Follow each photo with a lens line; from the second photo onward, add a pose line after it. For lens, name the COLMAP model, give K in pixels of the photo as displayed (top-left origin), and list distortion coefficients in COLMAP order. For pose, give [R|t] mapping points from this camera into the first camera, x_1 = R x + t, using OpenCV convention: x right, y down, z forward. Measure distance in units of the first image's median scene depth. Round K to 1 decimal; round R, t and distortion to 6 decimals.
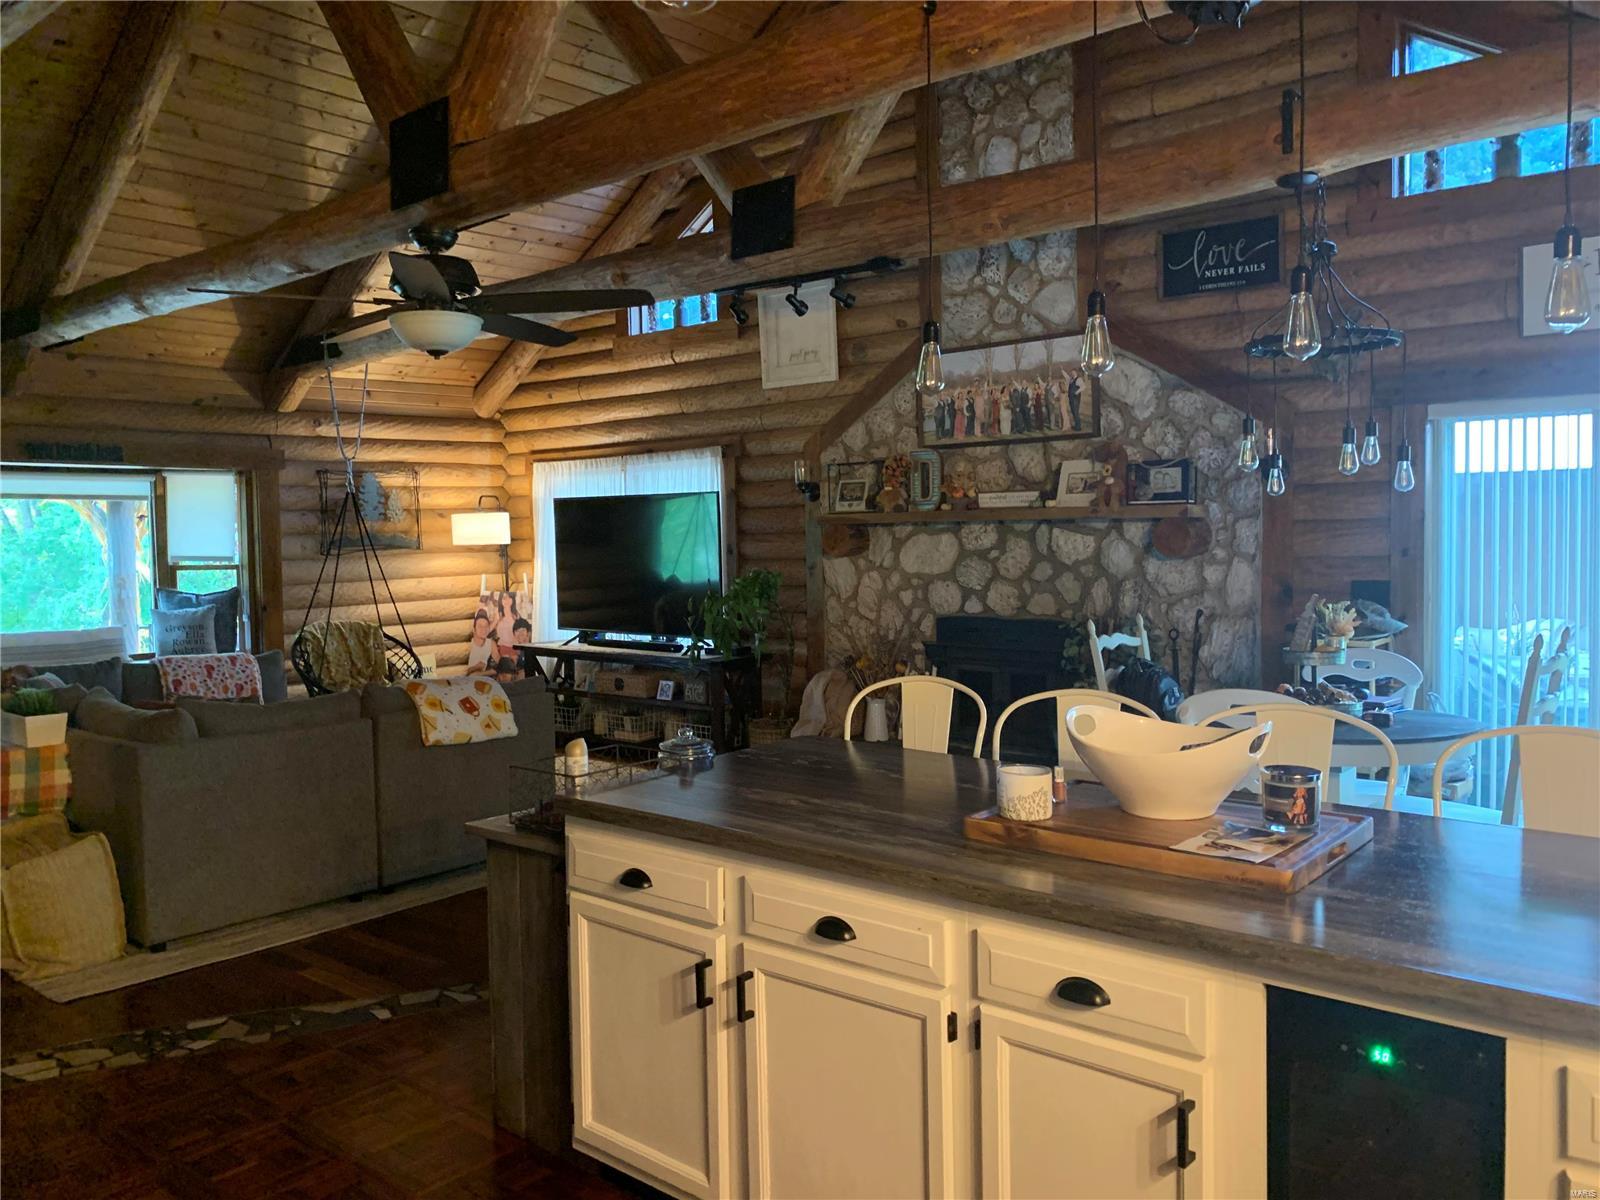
lens RADIAL K [[1207.0, 0, 794.2], [0, 1207.0, 589.7], [0, 0, 1]] dist [0.019587, -0.029382]
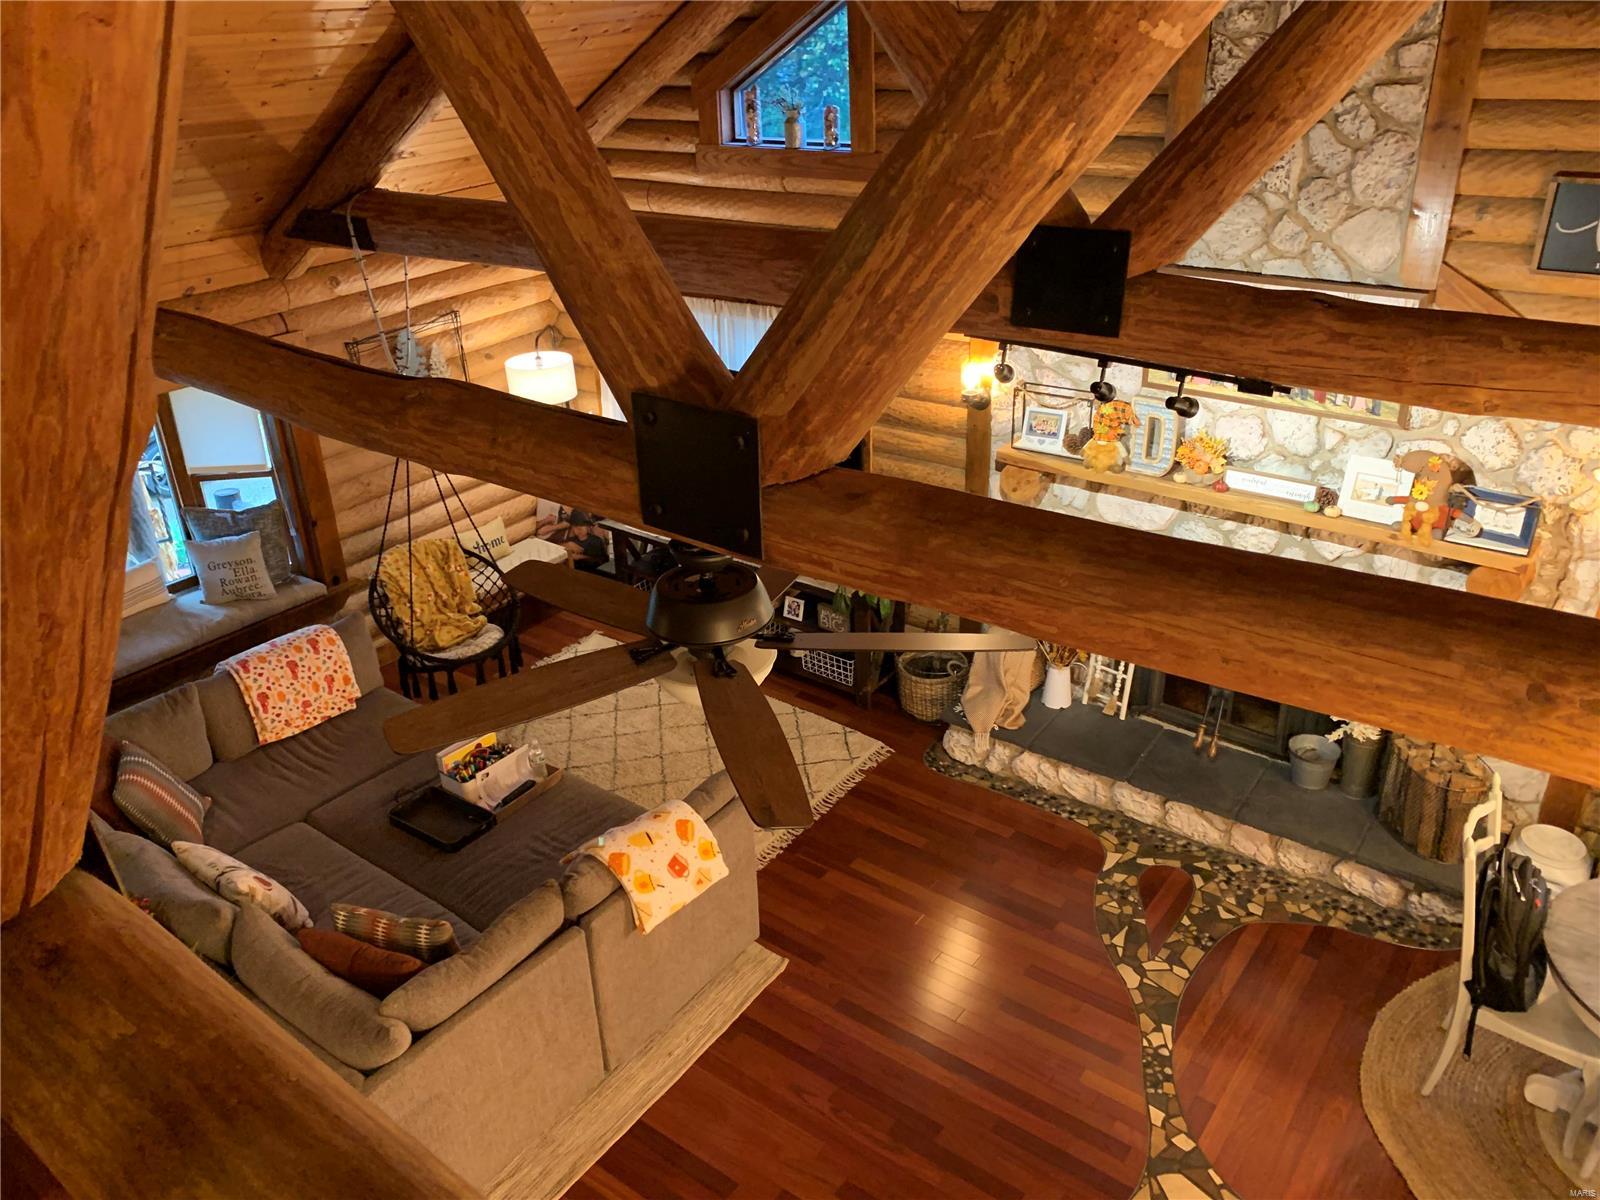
lens RADIAL K [[1207.0, 0, 780.9], [0, 1207.0, 585.7], [0, 0, 1]] dist [0.019587, -0.029382]
pose [[0.998842, -0.035756, 0.032186, -0.170144], [0.020095, 0.917961, 0.396160, -0.328097], [-0.043710, -0.395055, 0.917617, 0.232422]]
